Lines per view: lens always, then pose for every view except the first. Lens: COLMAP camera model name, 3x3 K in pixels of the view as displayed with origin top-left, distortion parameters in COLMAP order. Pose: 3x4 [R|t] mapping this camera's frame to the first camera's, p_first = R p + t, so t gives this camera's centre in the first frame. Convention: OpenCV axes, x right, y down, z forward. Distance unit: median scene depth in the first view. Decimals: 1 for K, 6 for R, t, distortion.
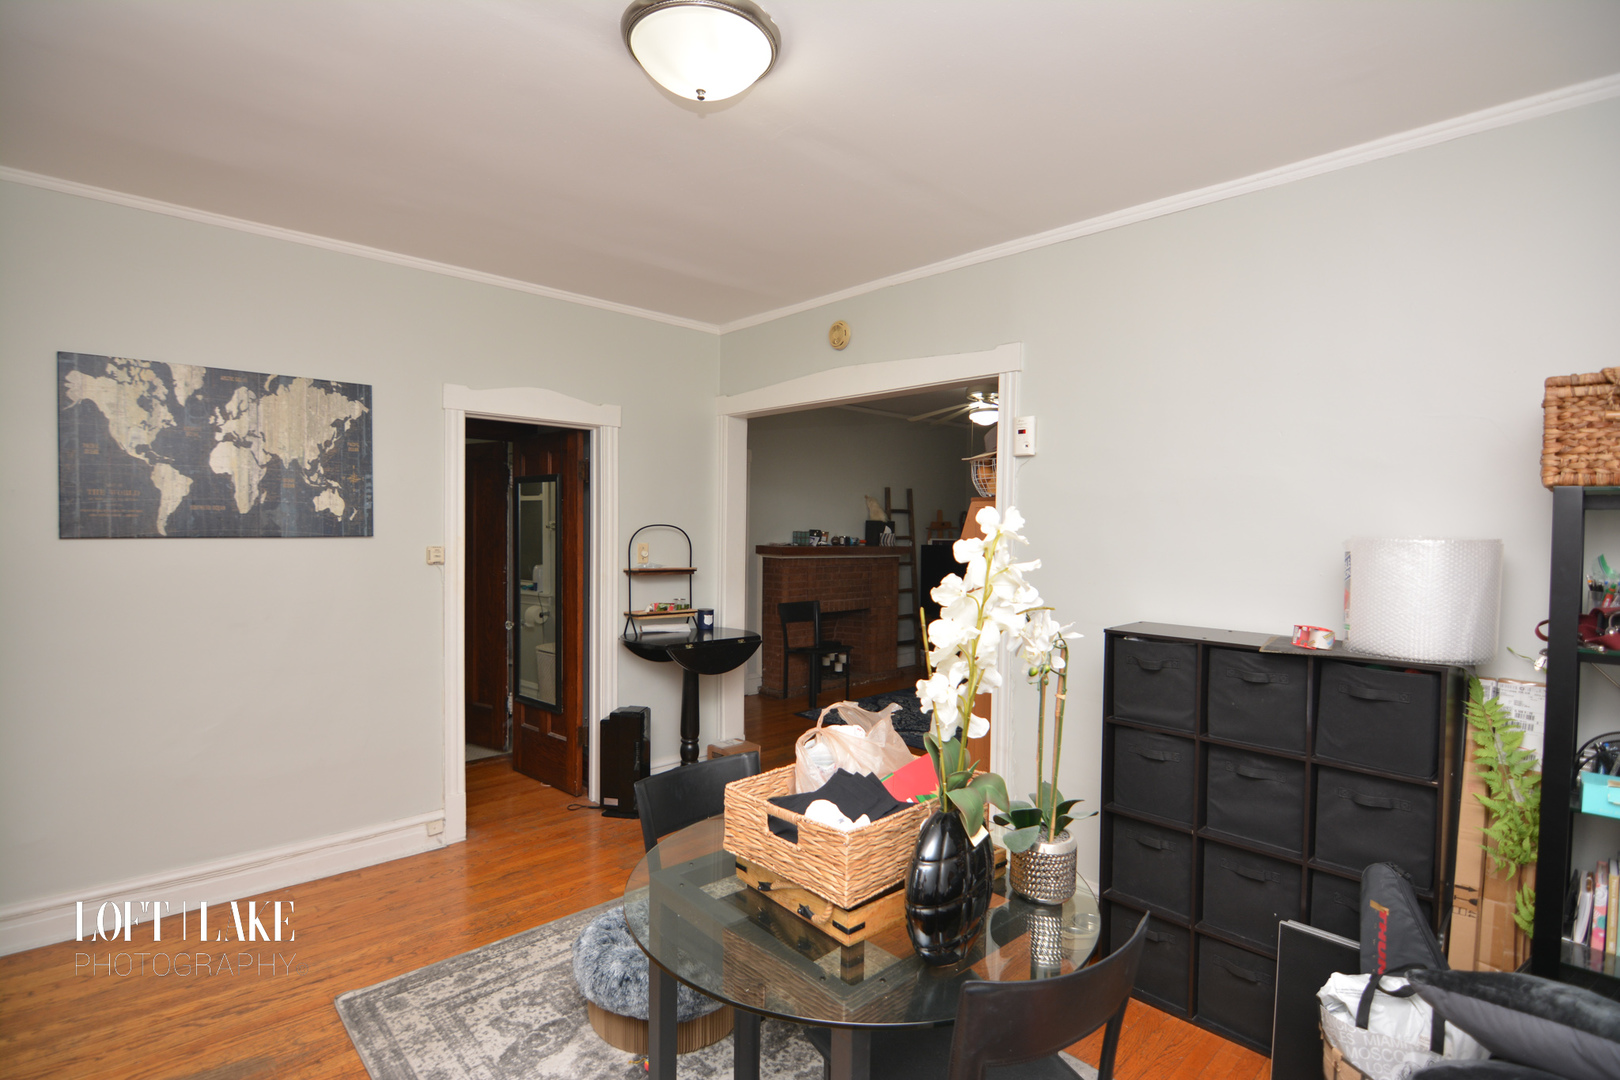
lens RADIAL K [[797.0, 0, 810.4], [0, 797.0, 540.3], [0, 0, 1]] dist [-0.016350, -0.001454]
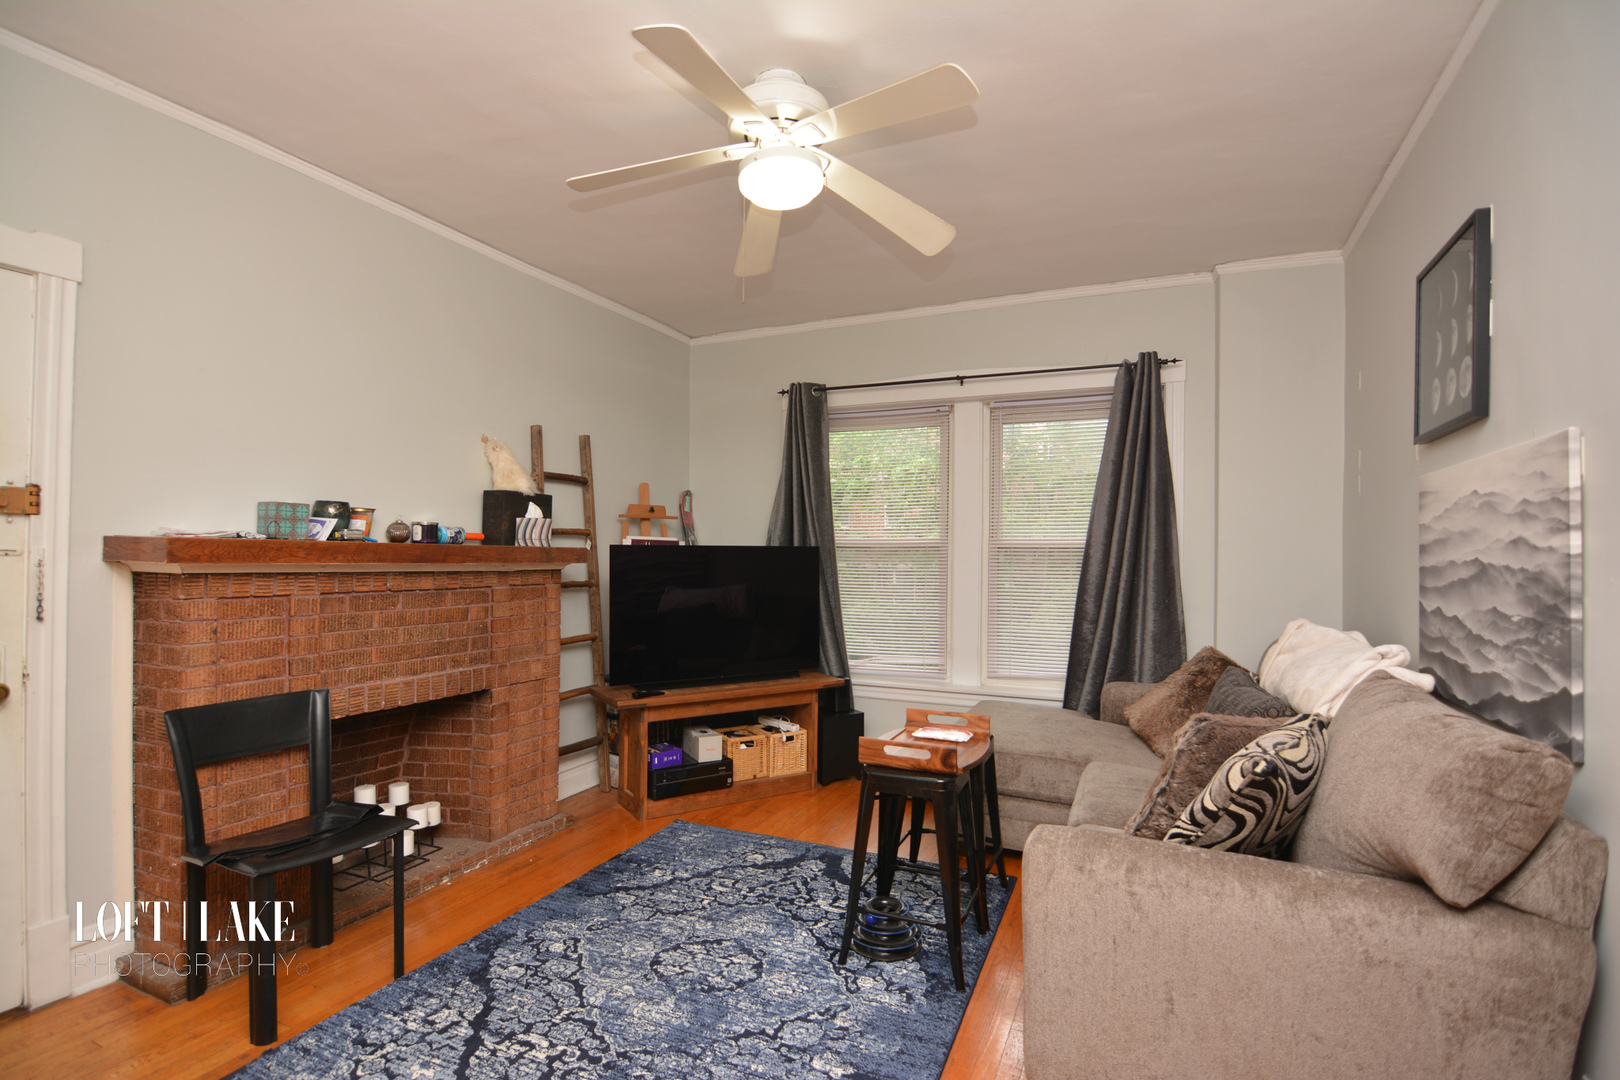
lens RADIAL K [[797.0, 0, 818.8], [0, 797.0, 547.4], [0, 0, 1]] dist [-0.016350, -0.001454]
pose [[0.922277, -0.002325, 0.386521, 0.072291], [0.011042, 0.999732, -0.020333, 0.018896], [-0.386371, 0.023021, 0.922056, 0.526186]]
